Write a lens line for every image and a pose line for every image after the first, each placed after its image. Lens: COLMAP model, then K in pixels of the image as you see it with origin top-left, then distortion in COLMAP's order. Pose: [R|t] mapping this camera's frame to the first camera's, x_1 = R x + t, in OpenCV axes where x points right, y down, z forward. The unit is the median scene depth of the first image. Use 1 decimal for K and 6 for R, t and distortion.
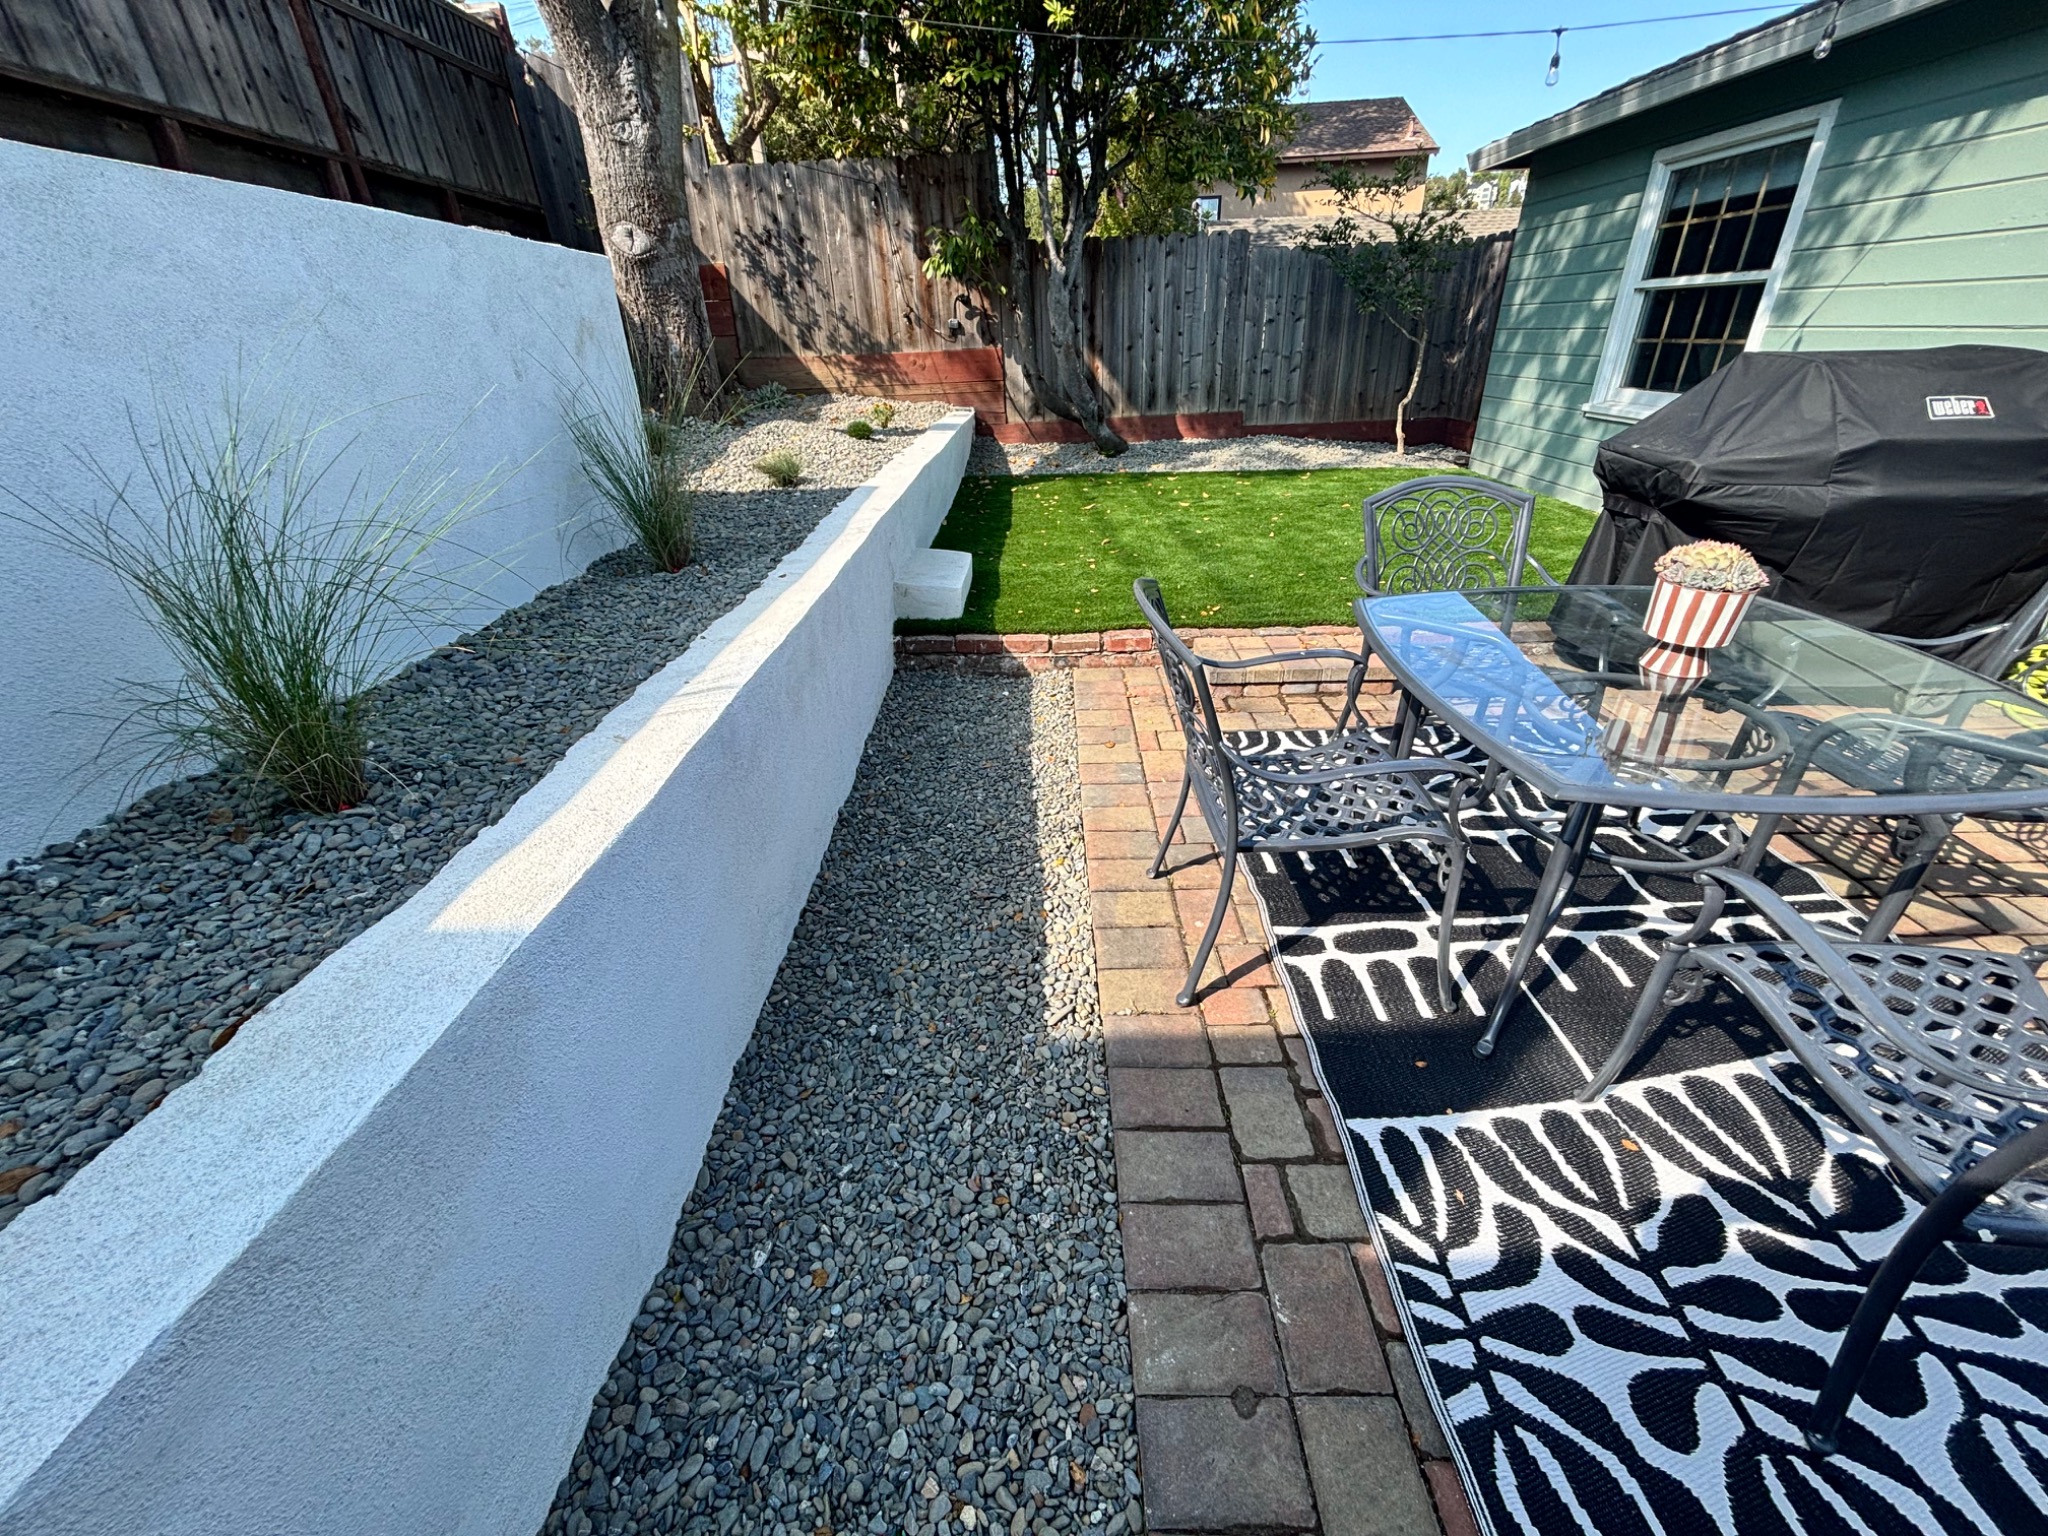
lens RADIAL K [[811.1, 0, 1024.0], [0, 811.1, 768.0], [0, 0, 1]] dist [-0.017807, 0.007748]
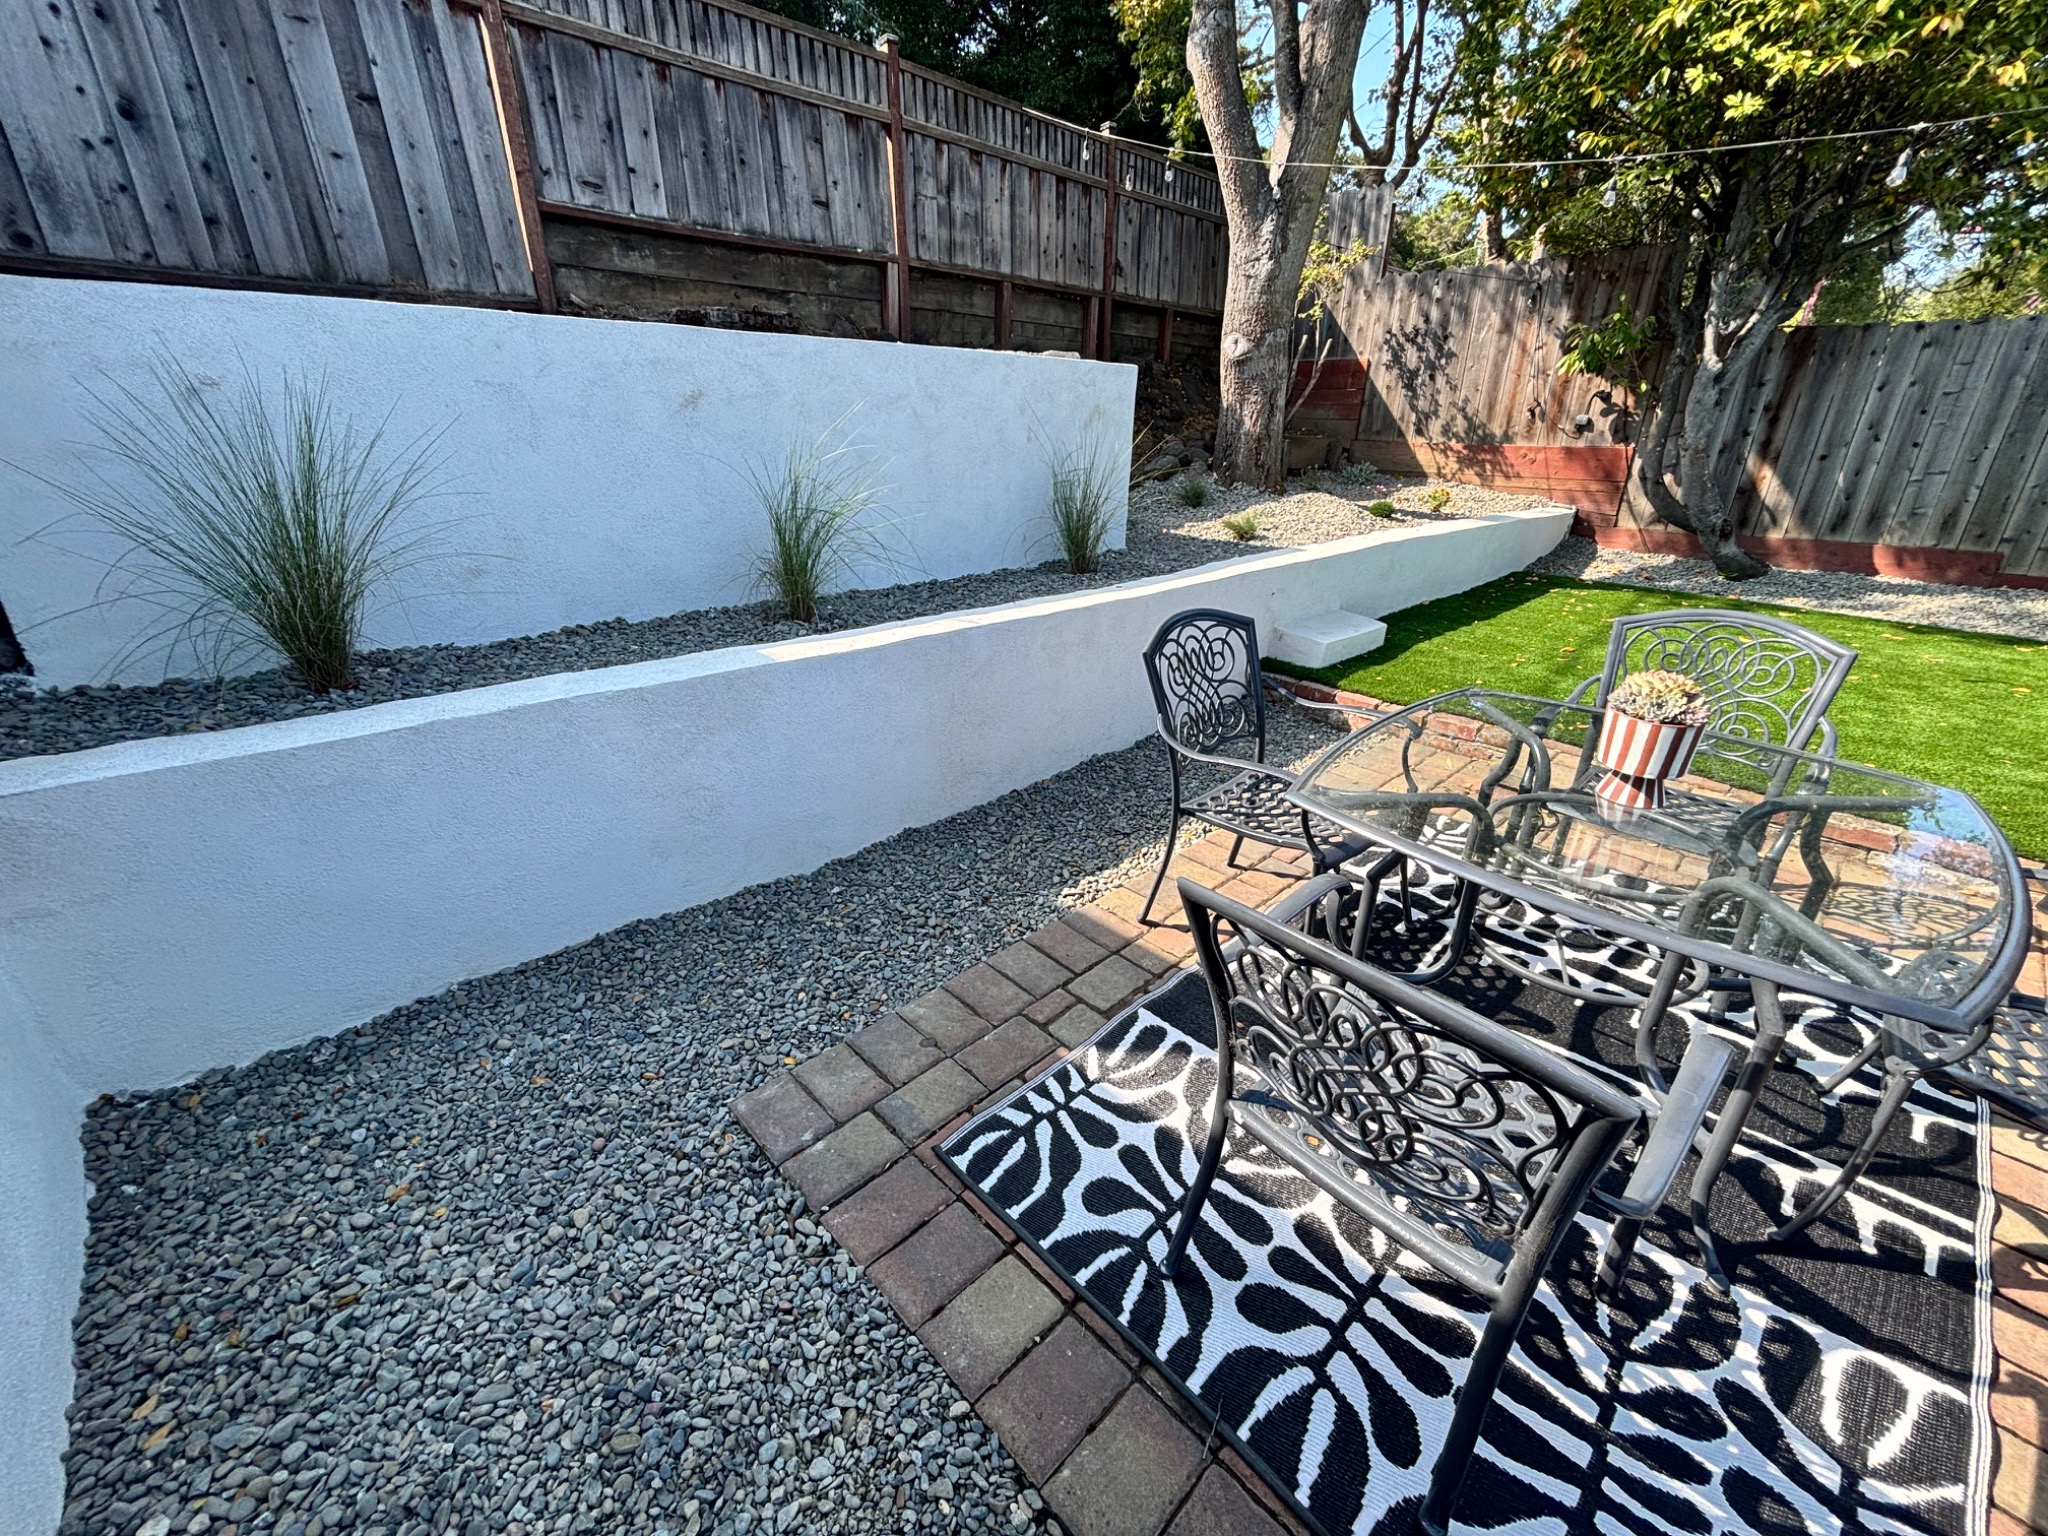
lens RADIAL K [[799.9, 0, 1024.0], [0, 799.9, 768.0], [0, 0, 1]] dist [-0.043704, 0.023921]
pose [[0.704682, 0.319801, -0.633365, 0.172320], [-0.363789, 0.929249, 0.064449, 0.009558], [0.609164, 0.184995, 0.771165, -0.036540]]
